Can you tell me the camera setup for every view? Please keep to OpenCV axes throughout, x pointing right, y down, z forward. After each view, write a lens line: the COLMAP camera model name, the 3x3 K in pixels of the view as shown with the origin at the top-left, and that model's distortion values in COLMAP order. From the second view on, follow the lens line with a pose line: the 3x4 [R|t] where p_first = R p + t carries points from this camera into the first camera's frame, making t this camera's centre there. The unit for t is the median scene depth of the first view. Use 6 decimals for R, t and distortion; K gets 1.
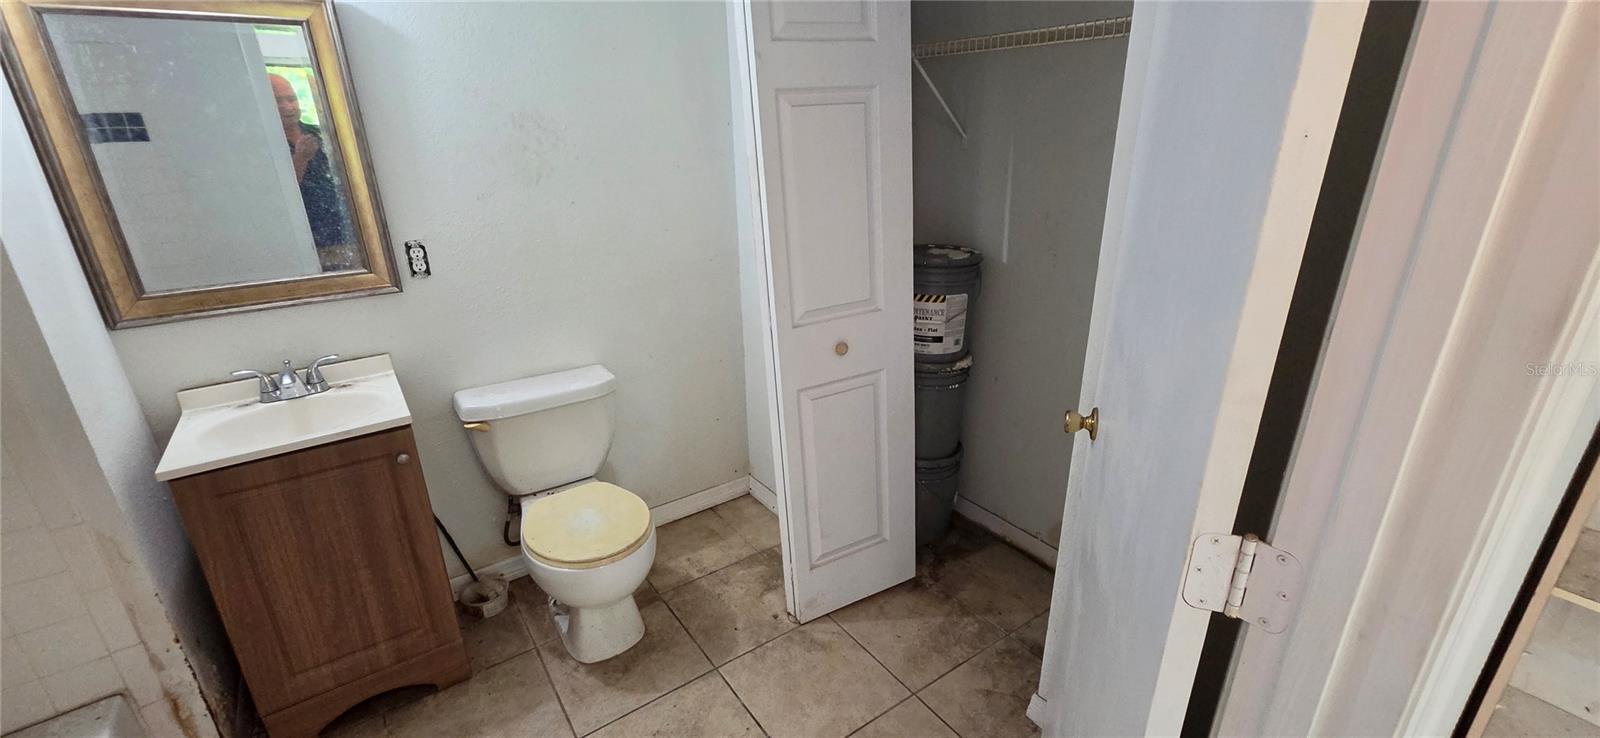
lens RADIAL K [[662.8, 0, 806.0], [0, 662.8, 371.9], [0, 0, 1]] dist [0.000826, -0.000063]
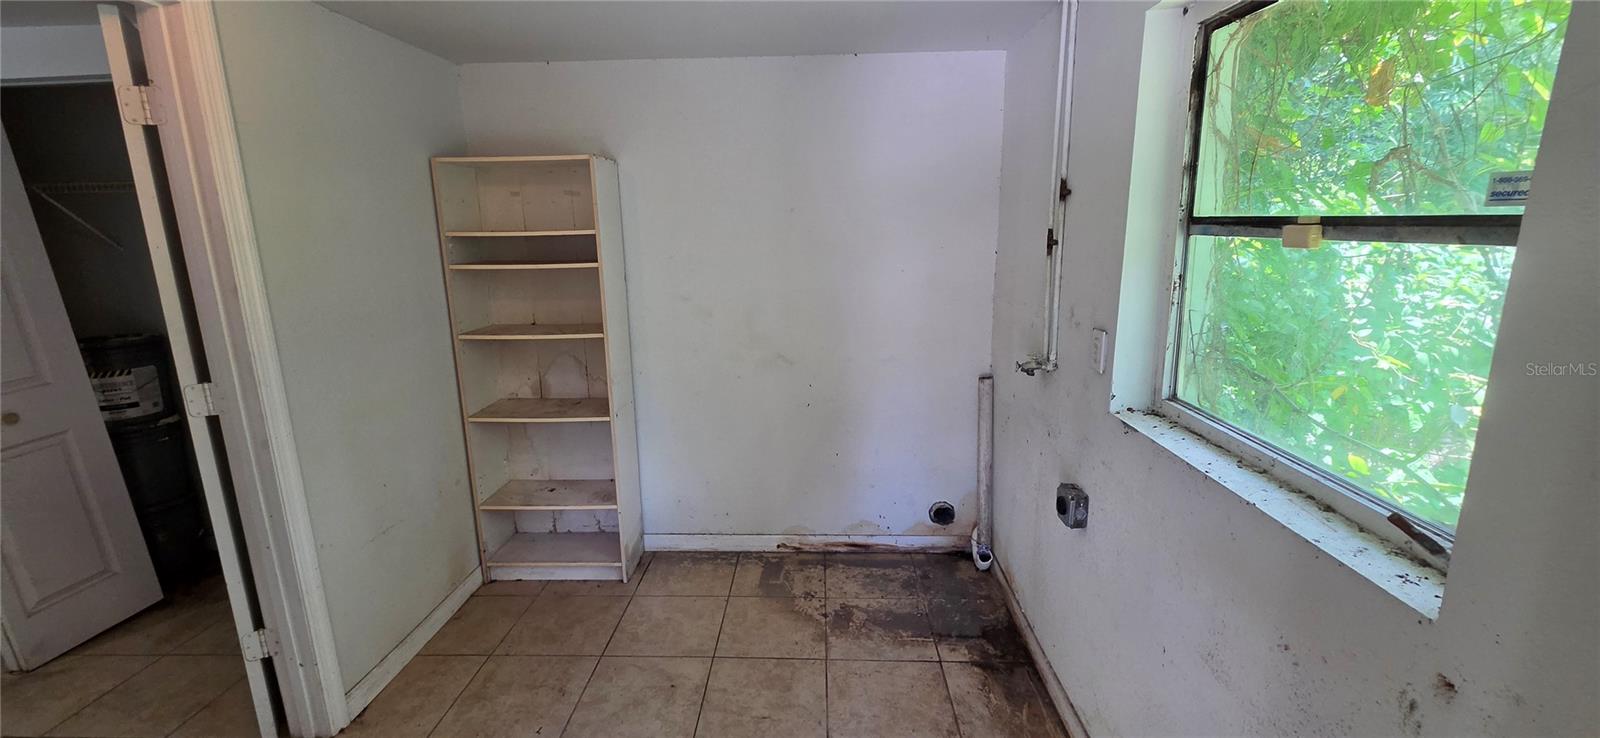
lens RADIAL K [[662.8, 0, 799.3], [0, 662.8, 377.7], [0, 0, 1]] dist [0.000826, -0.000063]
pose [[0.614032, -0.179213, 0.768666, 0.013186], [0.278171, 0.960530, 0.001735, 0.189909], [-0.738638, 0.212755, 0.639648, -0.564483]]
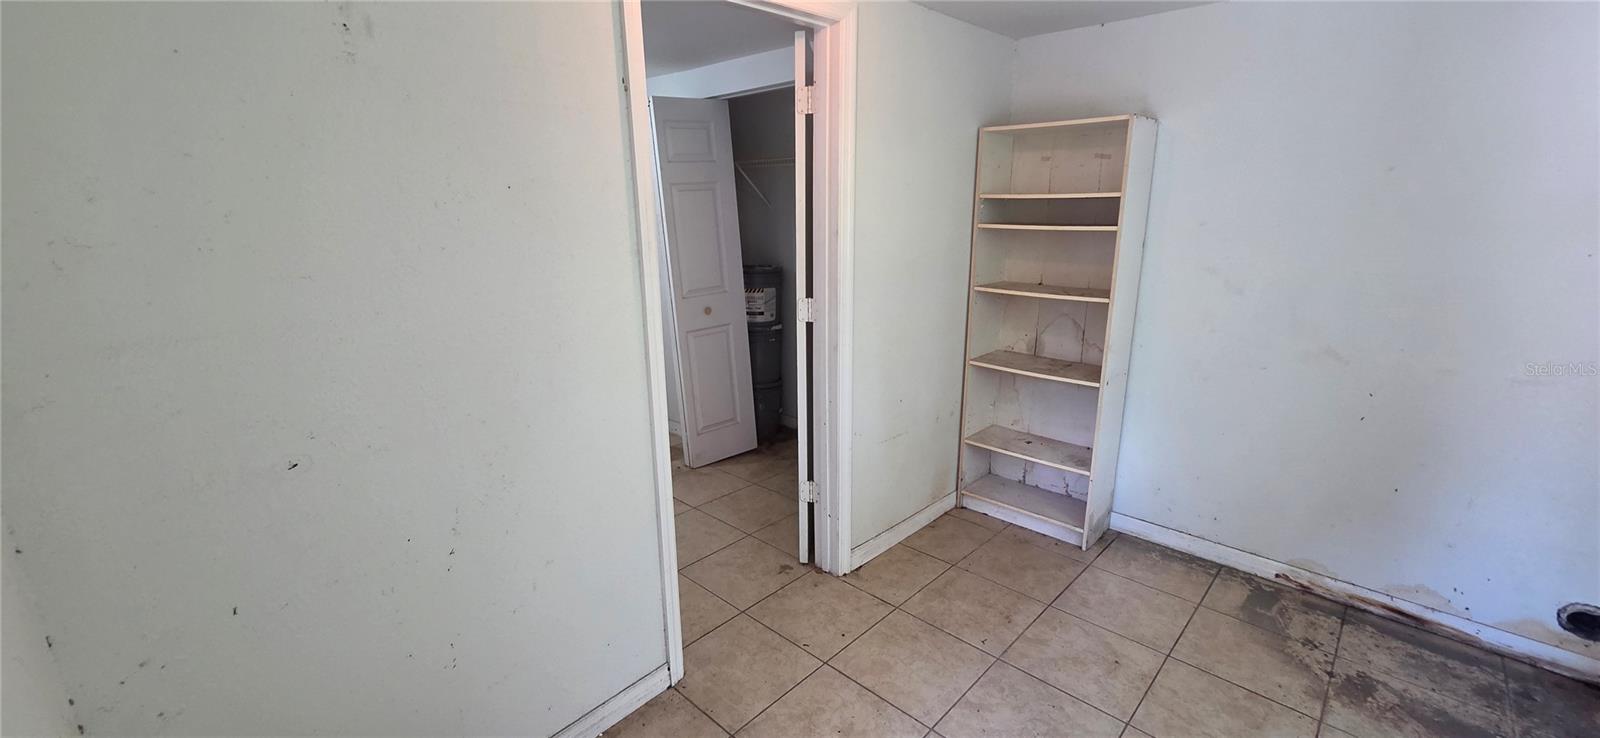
lens RADIAL K [[662.8, 0, 793.7], [0, 662.8, 373.8], [0, 0, 1]] dist [0.000826, -0.000063]
pose [[0.983021, -0.047405, 0.177263, -0.033600], [0.064160, 0.993872, -0.090014, 0.217750], [-0.171910, 0.099859, 0.980038, -0.597908]]
